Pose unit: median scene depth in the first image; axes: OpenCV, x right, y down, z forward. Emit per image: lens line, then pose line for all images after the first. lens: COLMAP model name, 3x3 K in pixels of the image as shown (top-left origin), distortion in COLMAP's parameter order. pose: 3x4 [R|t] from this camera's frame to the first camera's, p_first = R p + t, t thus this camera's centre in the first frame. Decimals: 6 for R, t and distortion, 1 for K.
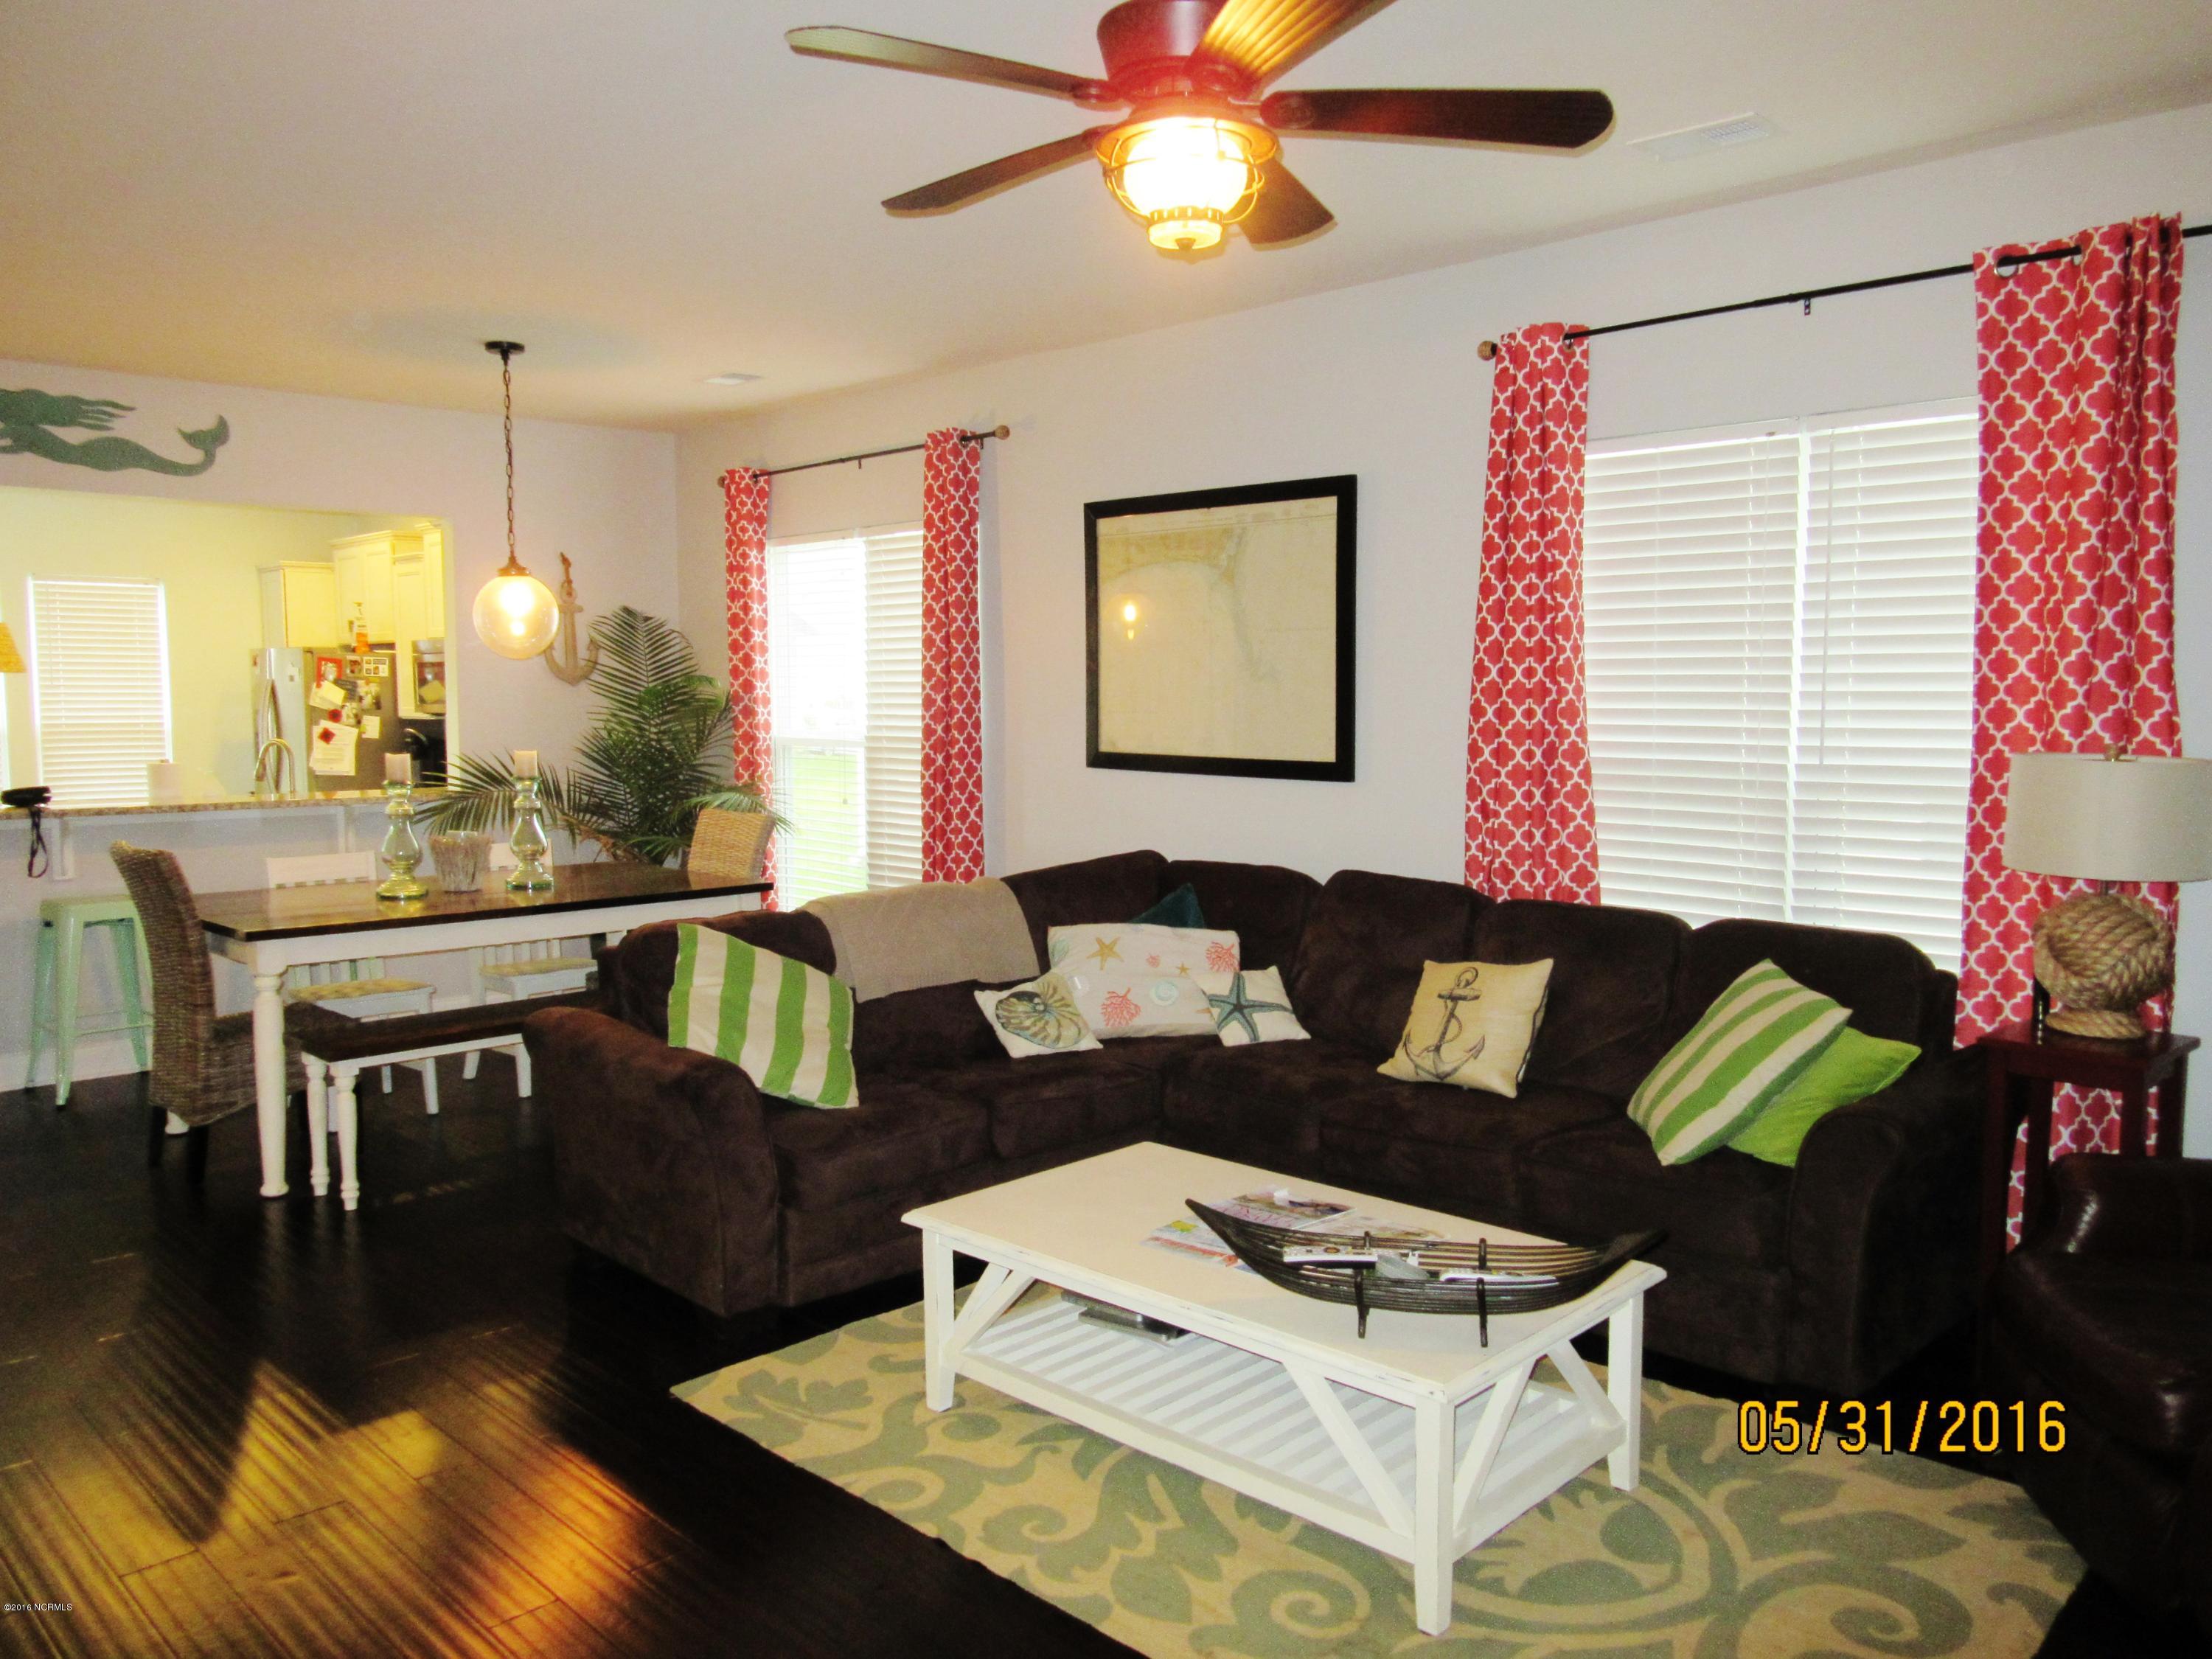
lens RADIAL K [[1633.8, 0, 1102.9], [0, 1633.8, 850.0], [0, 0, 1]] dist [-0.028772, 0.002154]
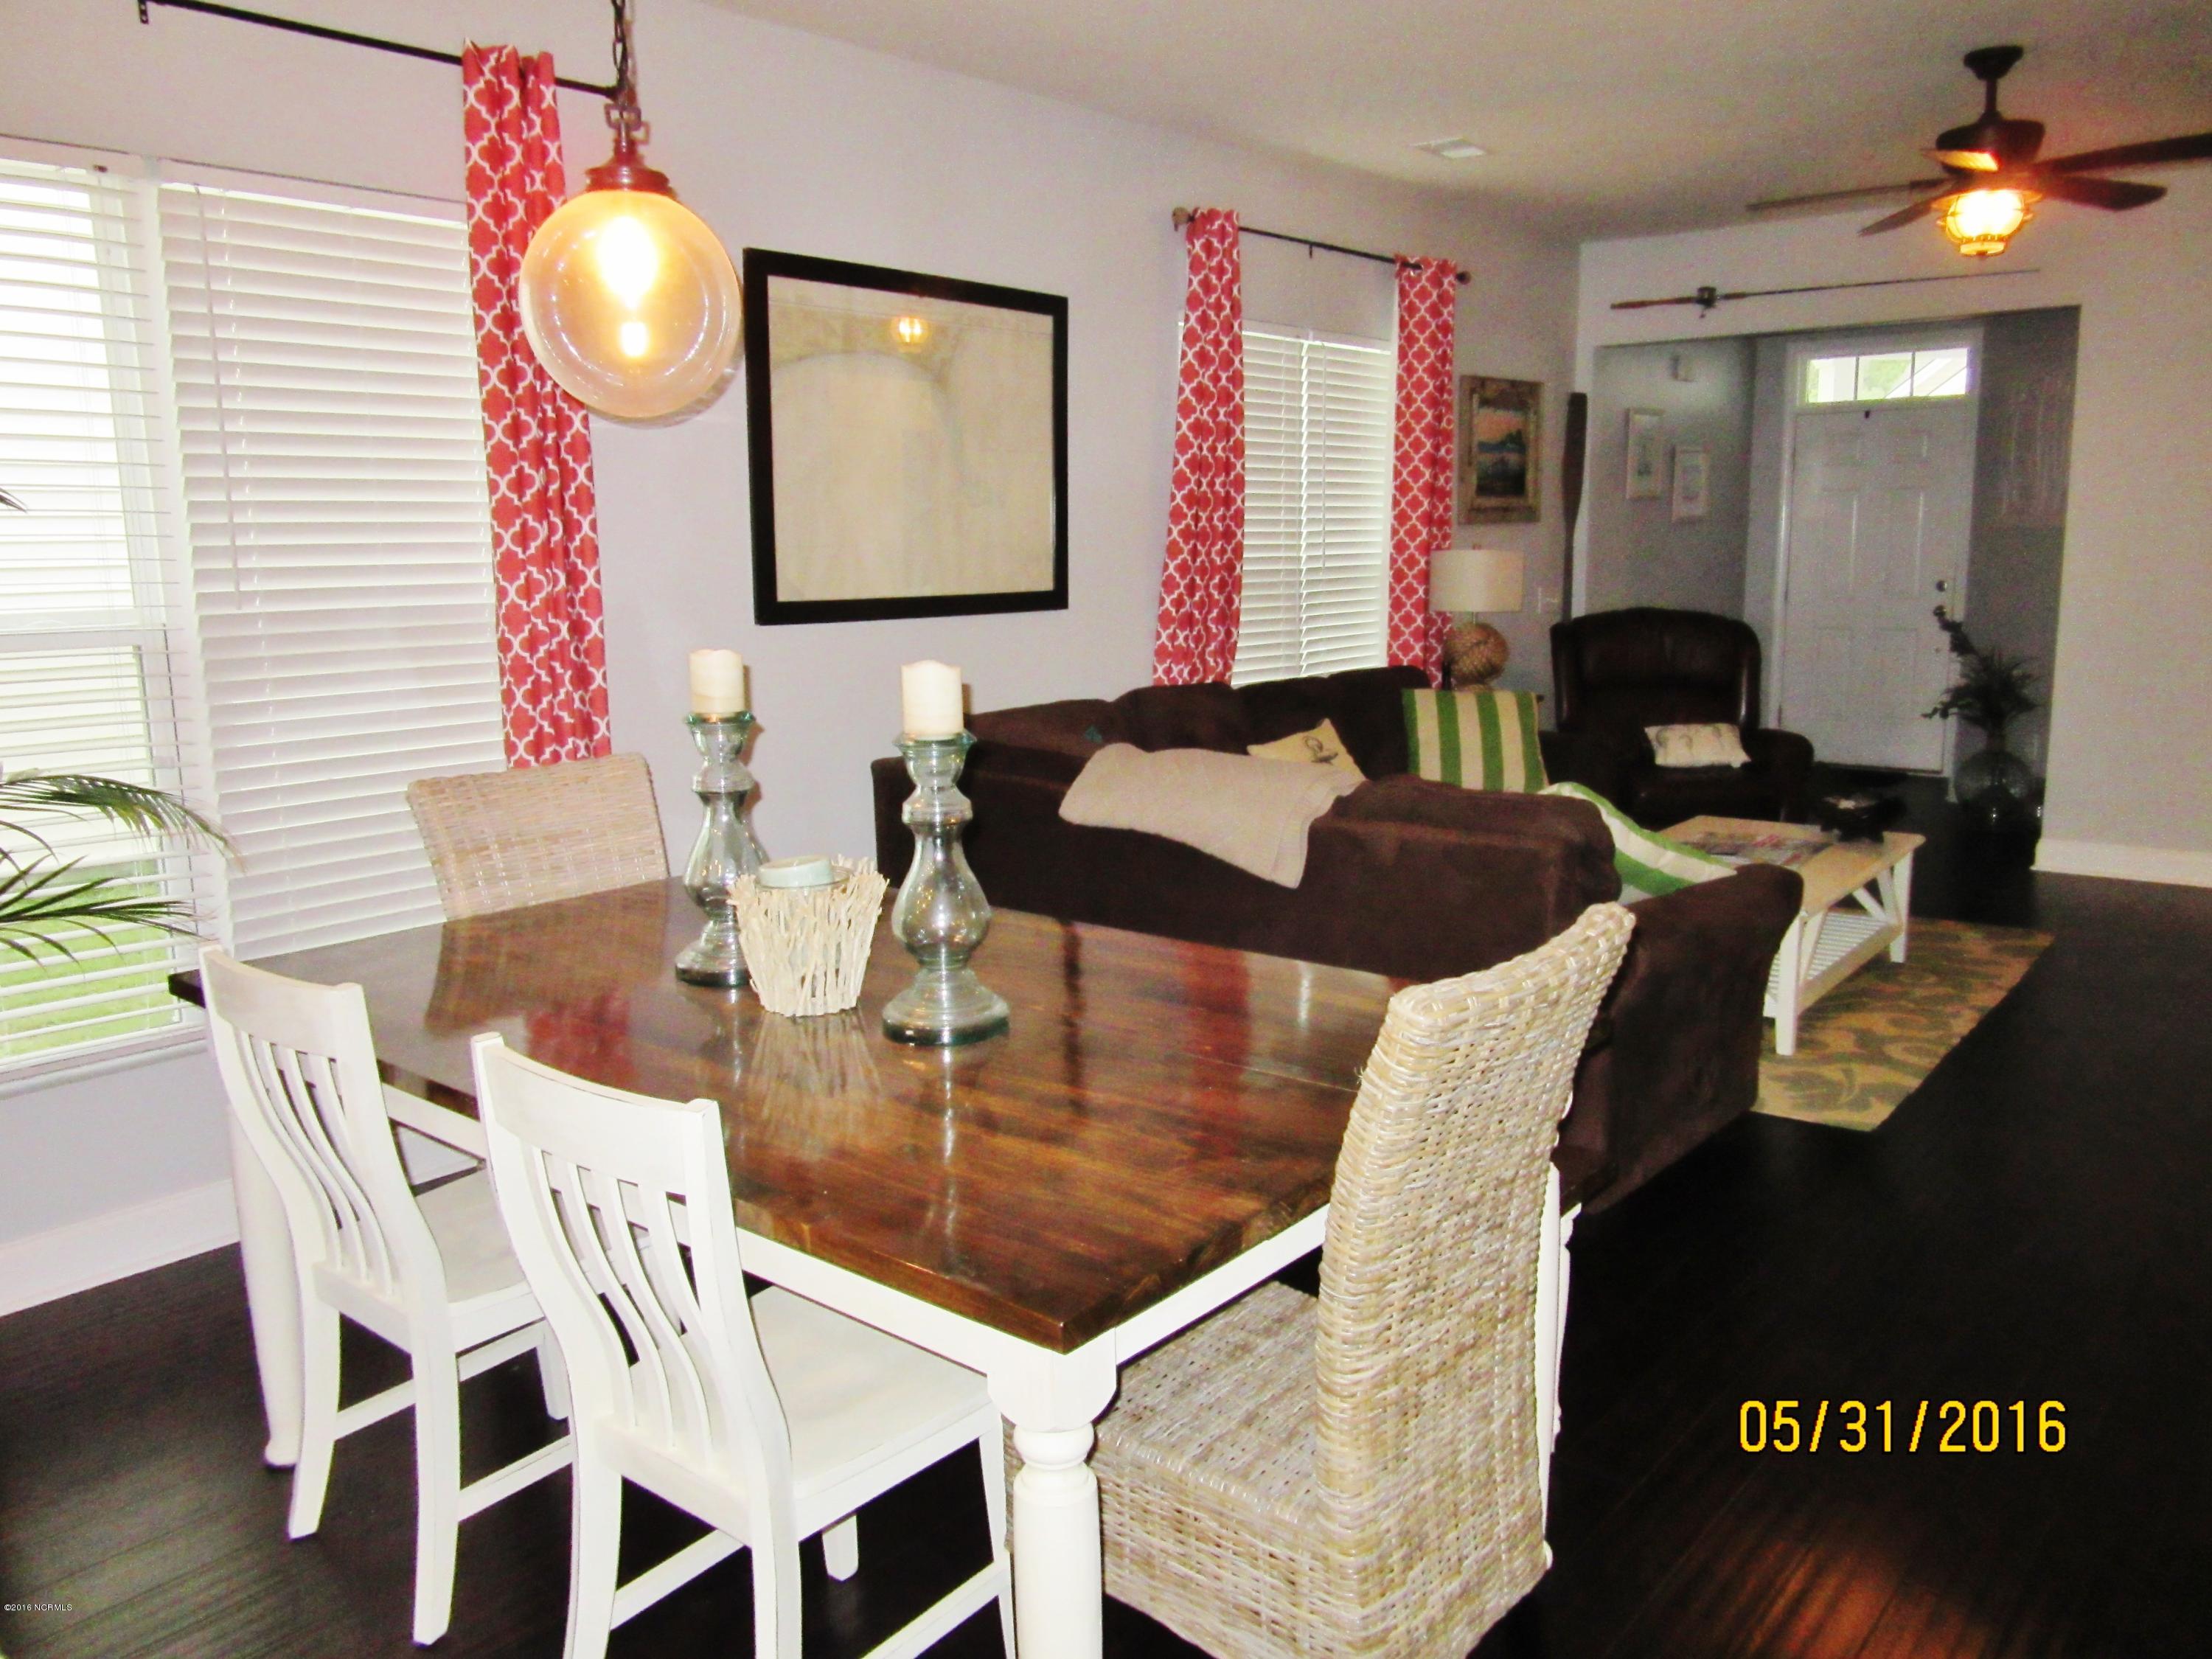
lens RADIAL K [[1633.8, 0, 1102.9], [0, 1633.8, 850.0], [0, 0, 1]] dist [-0.028772, 0.002154]
pose [[-0.082288, -0.193526, 0.977638, -1.043314], [0.102440, 0.974127, 0.201453, -0.117280], [-0.991330, 0.116726, -0.060334, 1.268722]]
